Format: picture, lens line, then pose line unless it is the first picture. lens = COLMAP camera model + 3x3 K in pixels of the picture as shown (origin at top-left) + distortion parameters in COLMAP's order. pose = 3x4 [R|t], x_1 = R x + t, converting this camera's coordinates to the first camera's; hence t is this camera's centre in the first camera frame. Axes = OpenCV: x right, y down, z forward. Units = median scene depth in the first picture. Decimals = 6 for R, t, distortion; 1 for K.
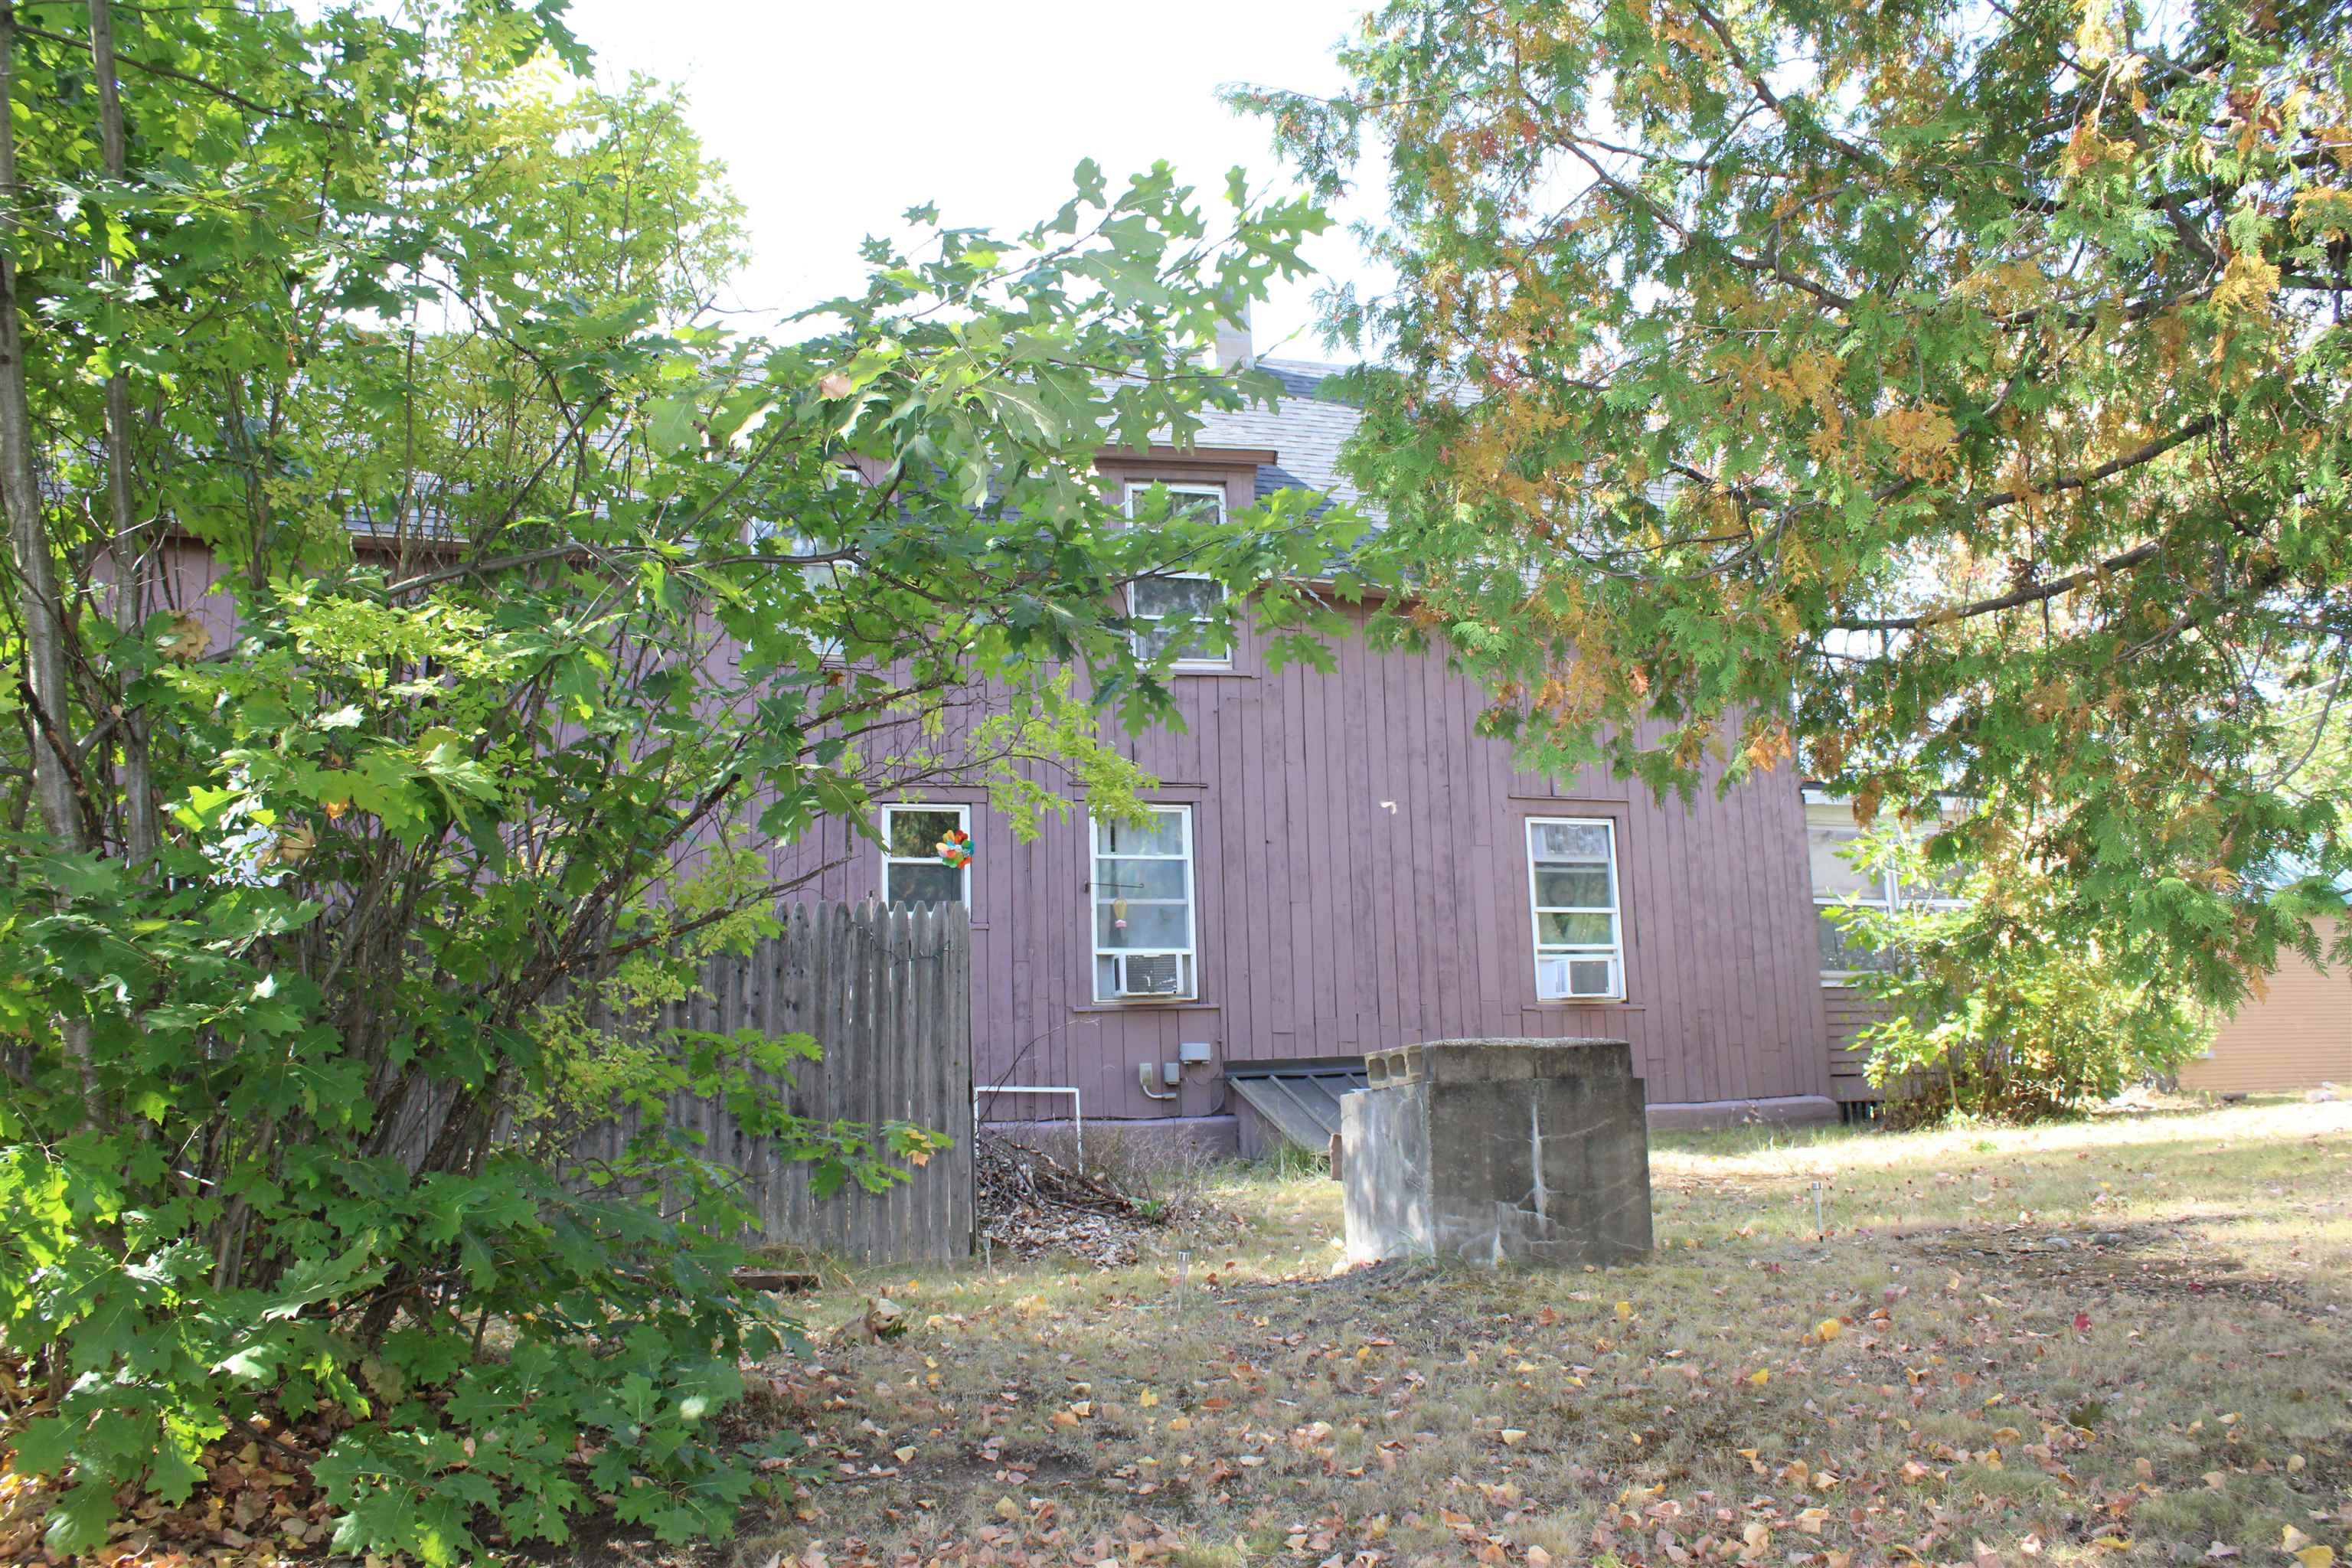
lens RADIAL K [[1960.3, 0, 1234.6], [0, 1960.3, 787.0], [0, 0, 1]] dist [-0.149795, 0.115593]
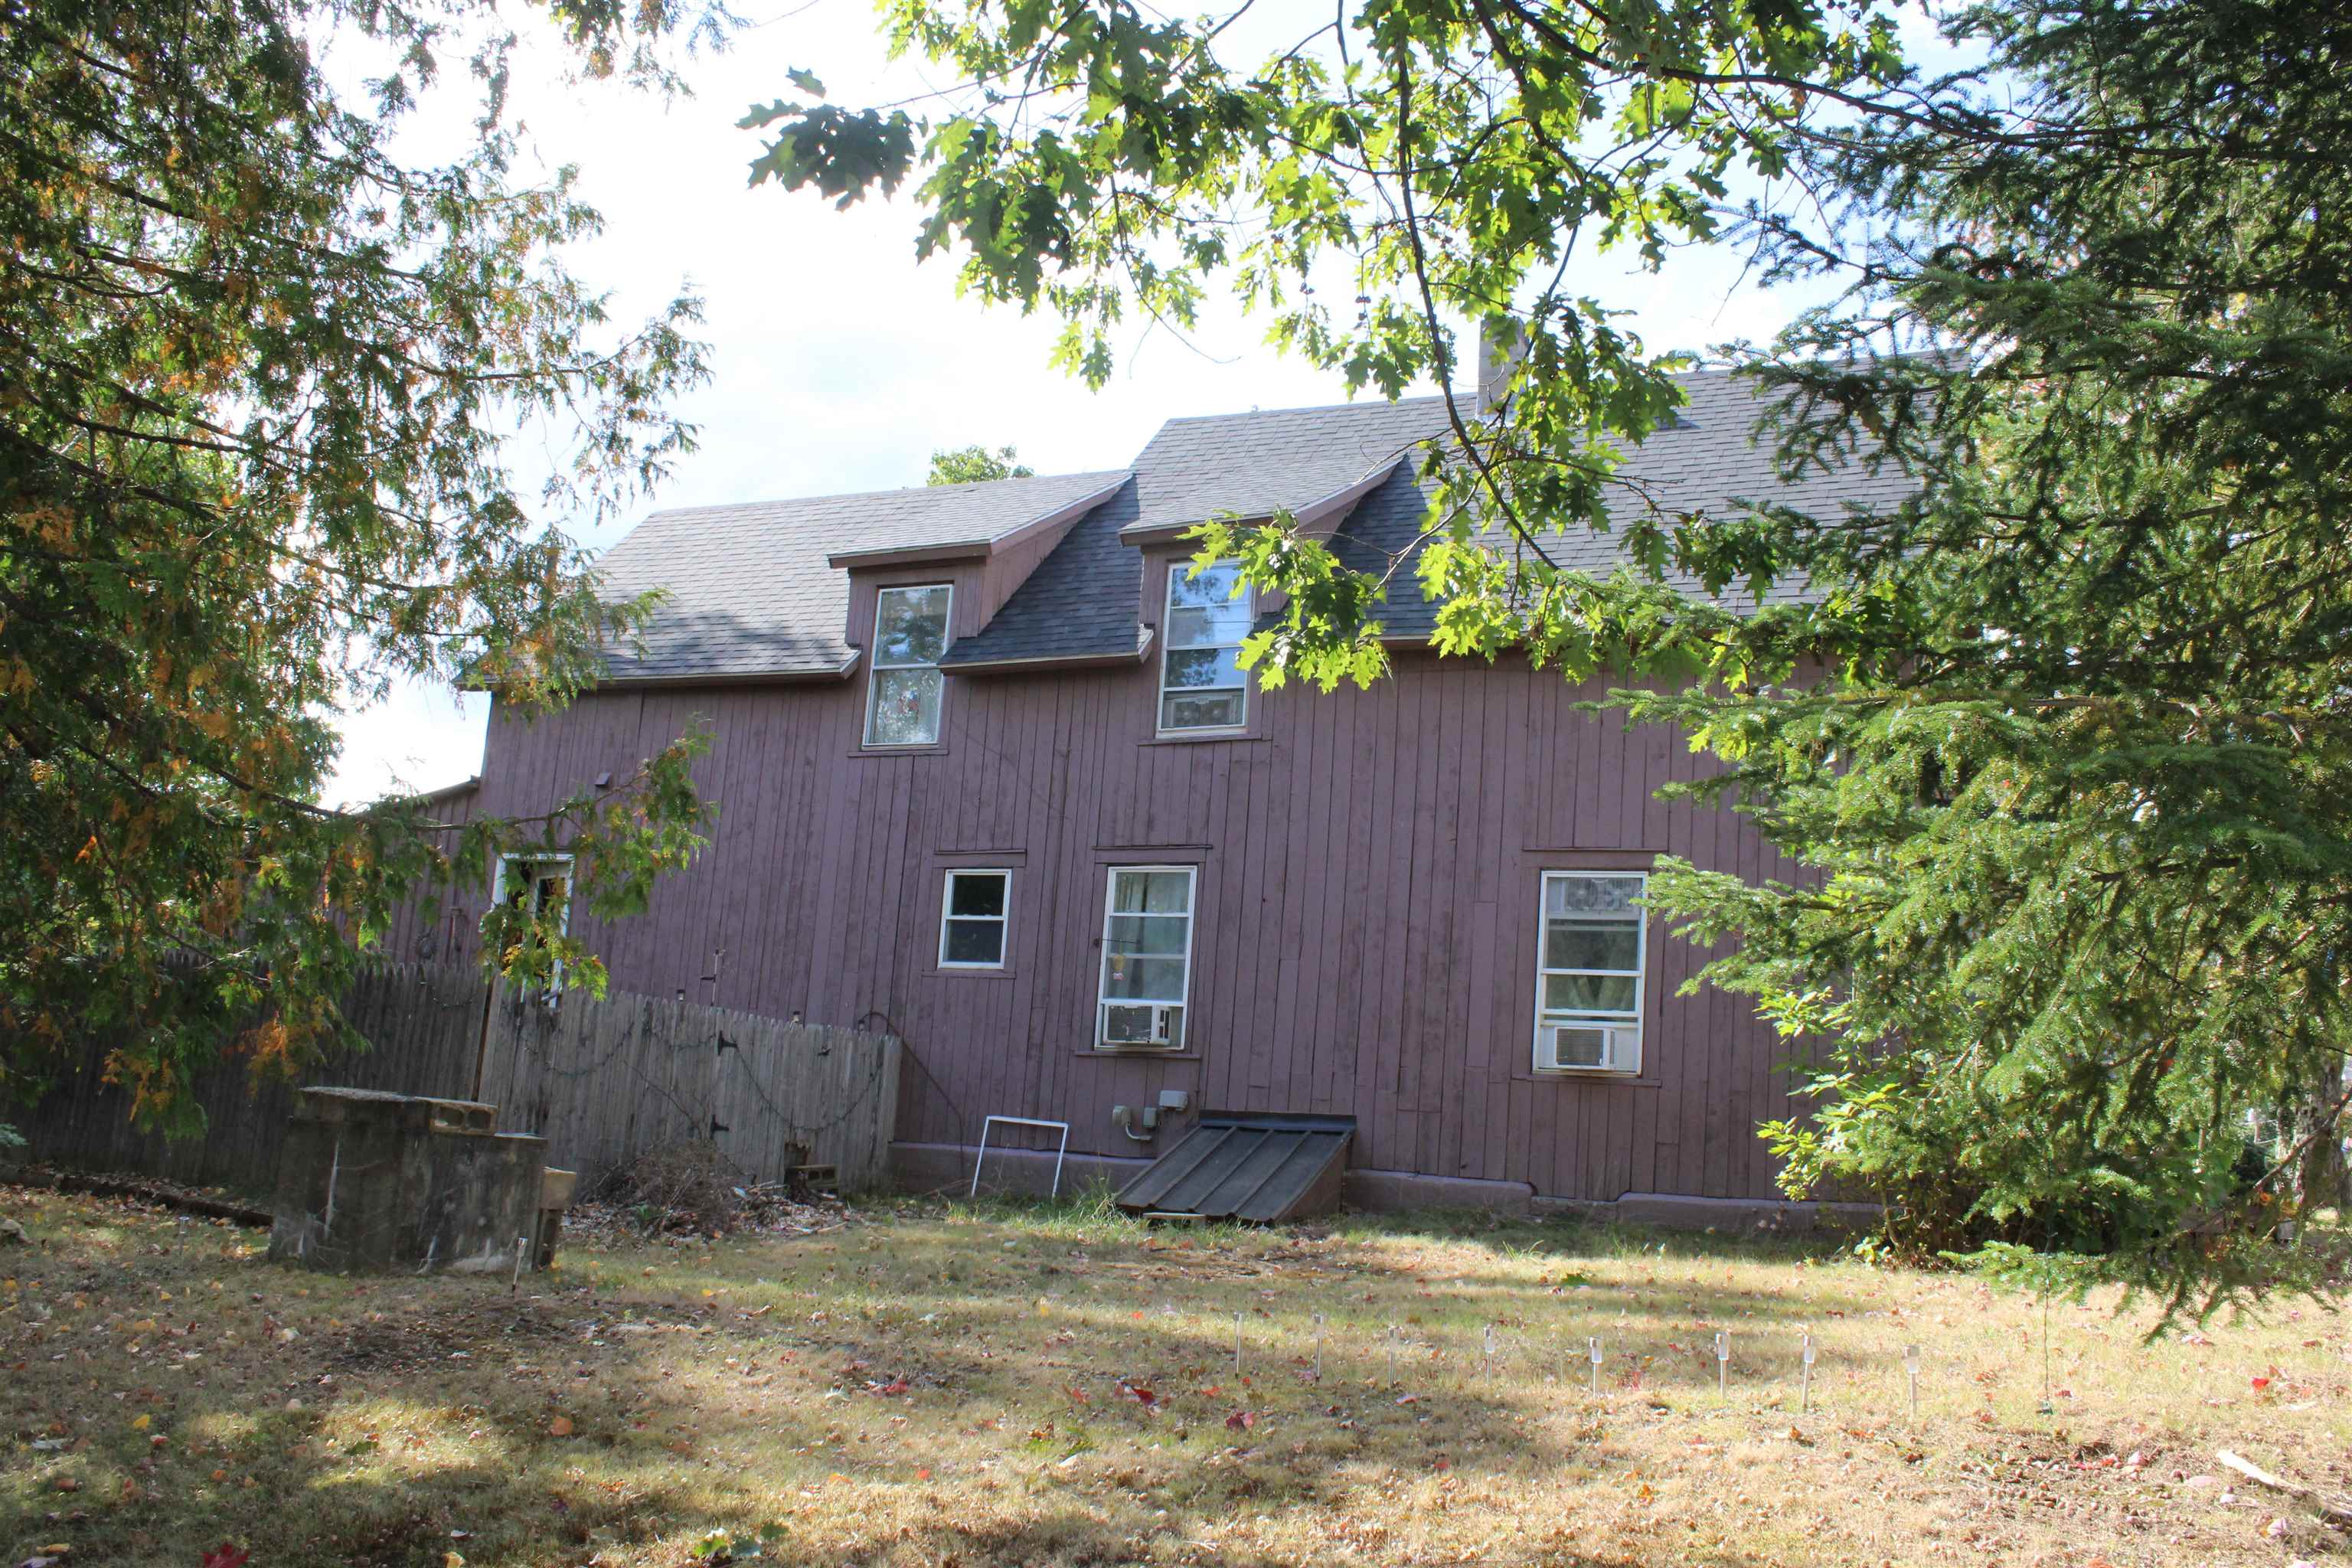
lens RADIAL K [[1960.3, 0, 1234.6], [0, 1960.3, 787.0], [0, 0, 1]] dist [-0.149795, 0.115593]
pose [[0.746675, -0.037547, -0.664129, 0.685369], [0.033253, 0.999264, -0.019108, -0.011872], [0.664358, -0.007816, 0.747374, 0.222052]]
